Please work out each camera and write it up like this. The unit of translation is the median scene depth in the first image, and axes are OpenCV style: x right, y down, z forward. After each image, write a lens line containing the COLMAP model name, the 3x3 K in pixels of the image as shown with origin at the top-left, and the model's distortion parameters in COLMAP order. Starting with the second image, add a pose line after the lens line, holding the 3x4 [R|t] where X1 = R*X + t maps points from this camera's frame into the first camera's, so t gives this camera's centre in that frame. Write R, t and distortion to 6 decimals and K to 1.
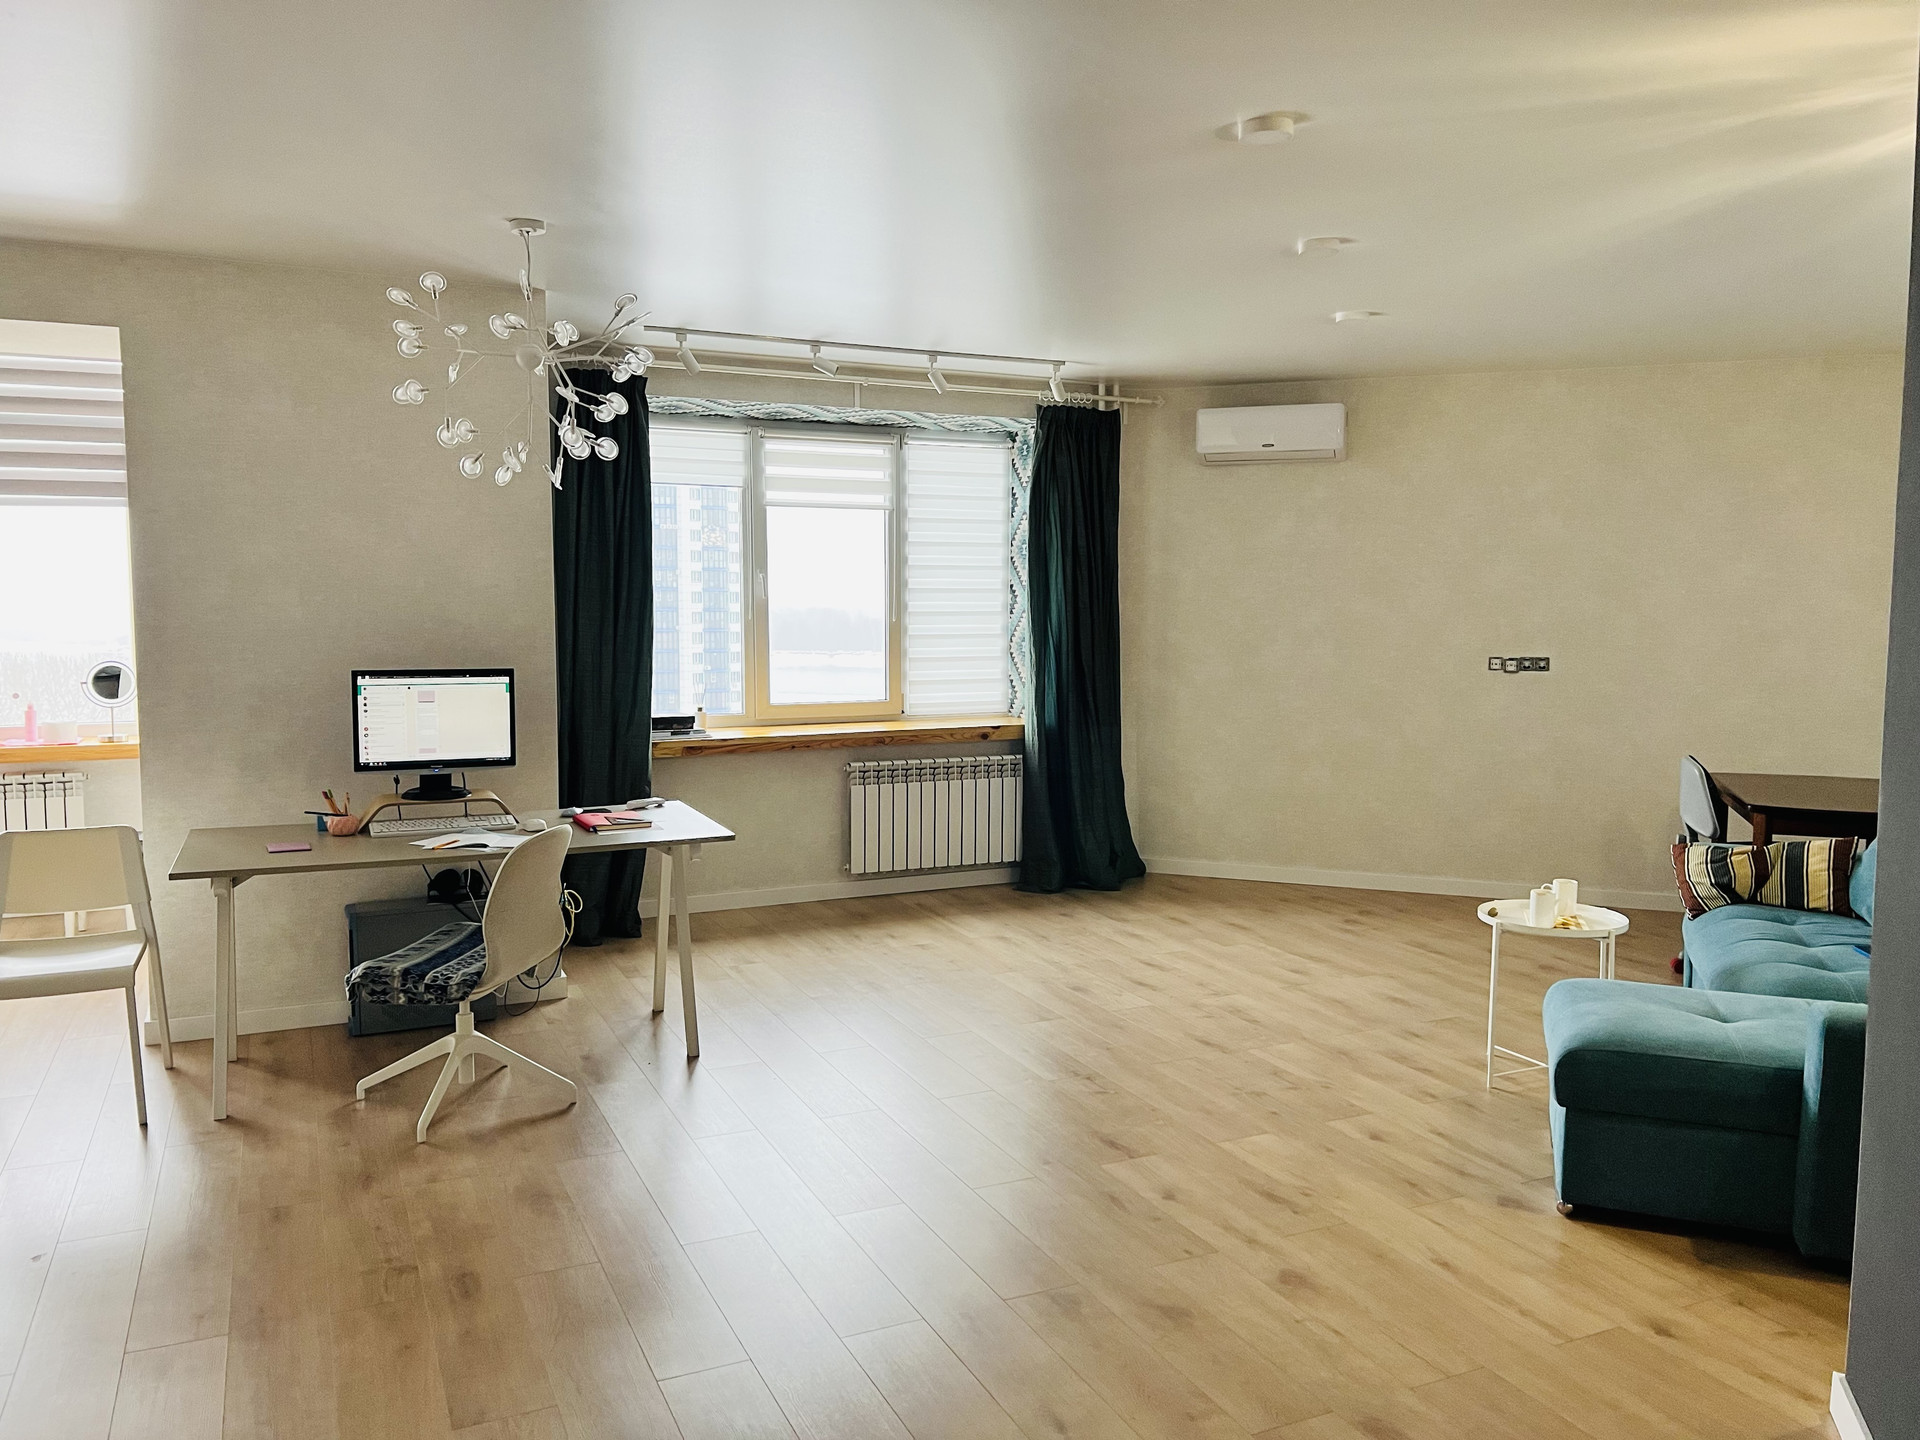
lens RADIAL K [[1429.6, 0, 960.0], [0, 1429.6, 720.0], [0, 0, 1]] dist [0.061465, -0.062647]
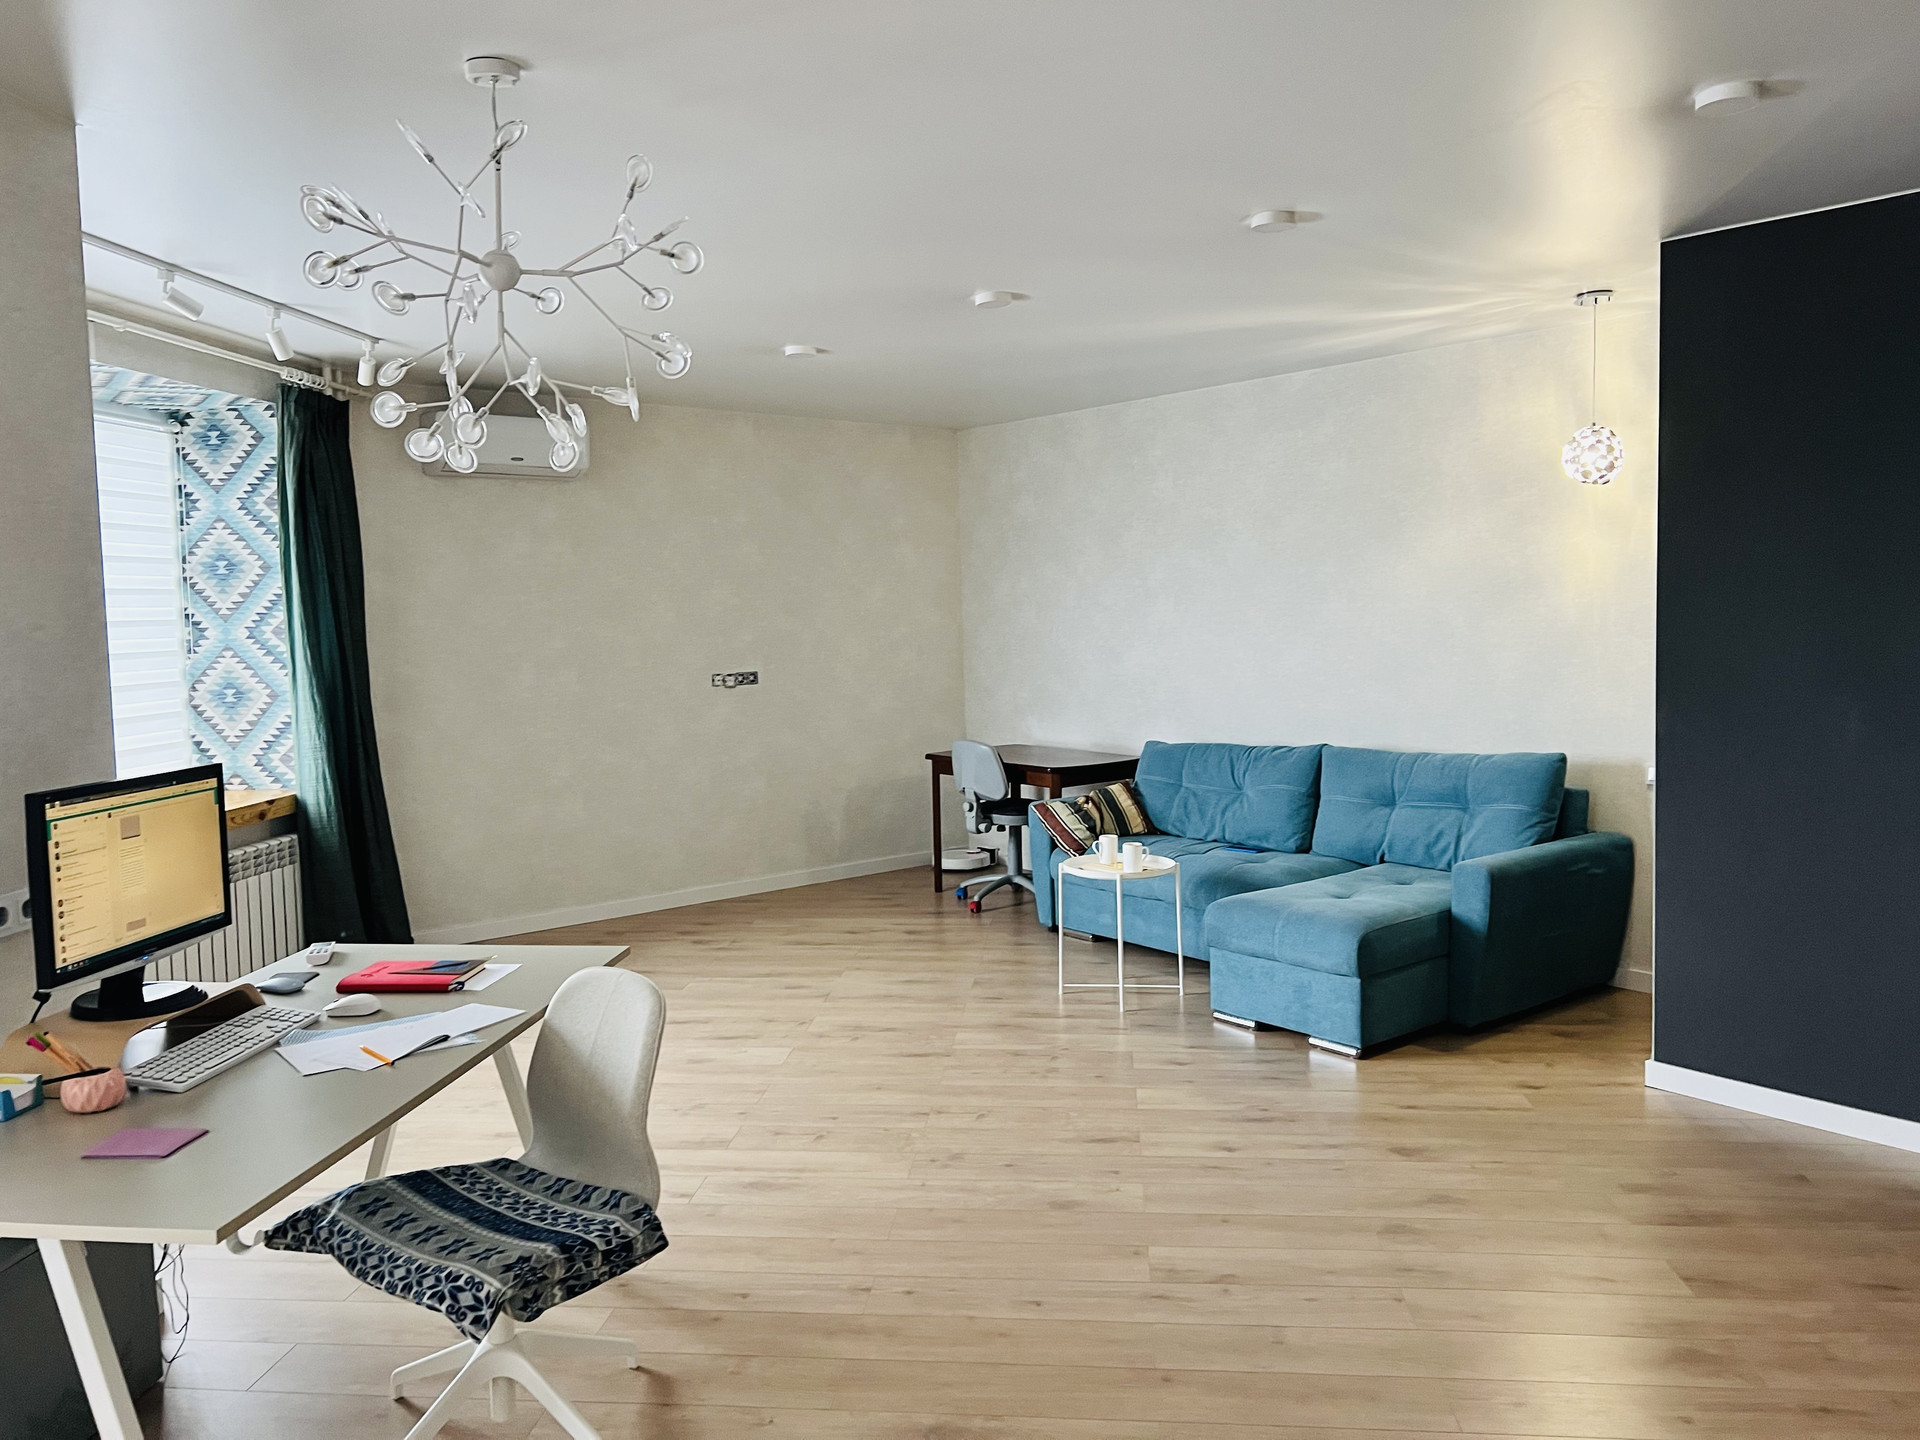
lens RADIAL K [[1440.3, 0, 964.6], [0, 1440.3, 705.7], [0, 0, 1]] dist [0.130001, -0.248187]
pose [[0.506995, -0.073474, 0.858812, -0.693270], [0.098587, 0.994765, 0.026905, -0.046752], [-0.856292, 0.071027, 0.511584, 0.440985]]
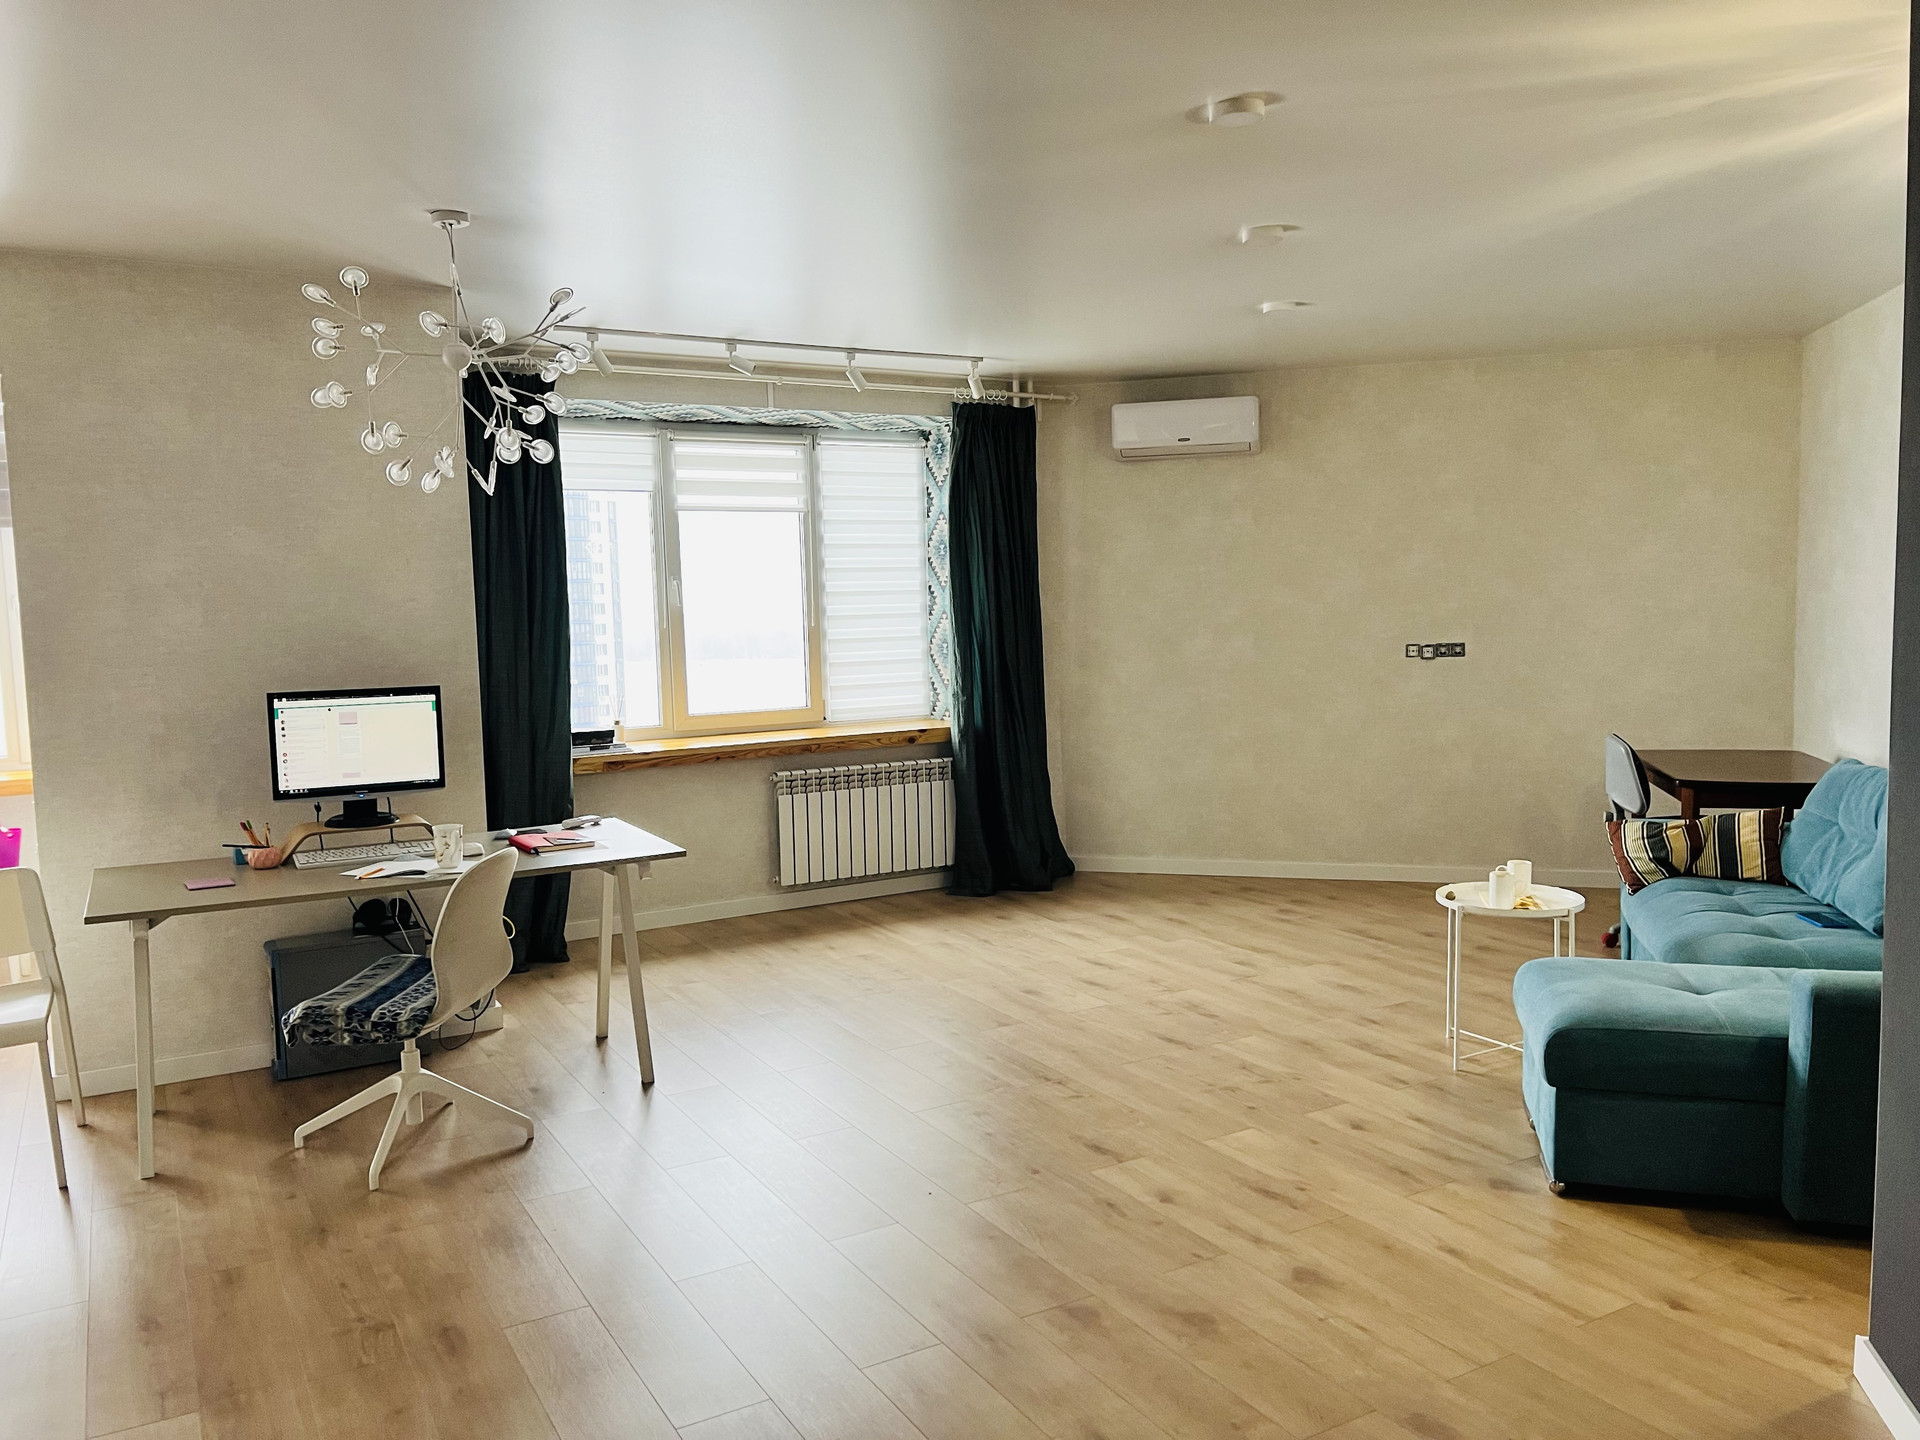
lens RADIAL K [[1432.5, 0, 949.4], [0, 1432.5, 726.6], [0, 0, 1]] dist [0.061540, -0.064003]
pose [[0.996256, -0.034727, 0.079169, -0.052887], [0.034609, 0.999397, 0.002862, 0.000261], [-0.079221, -0.000112, 0.996857, 0.022774]]
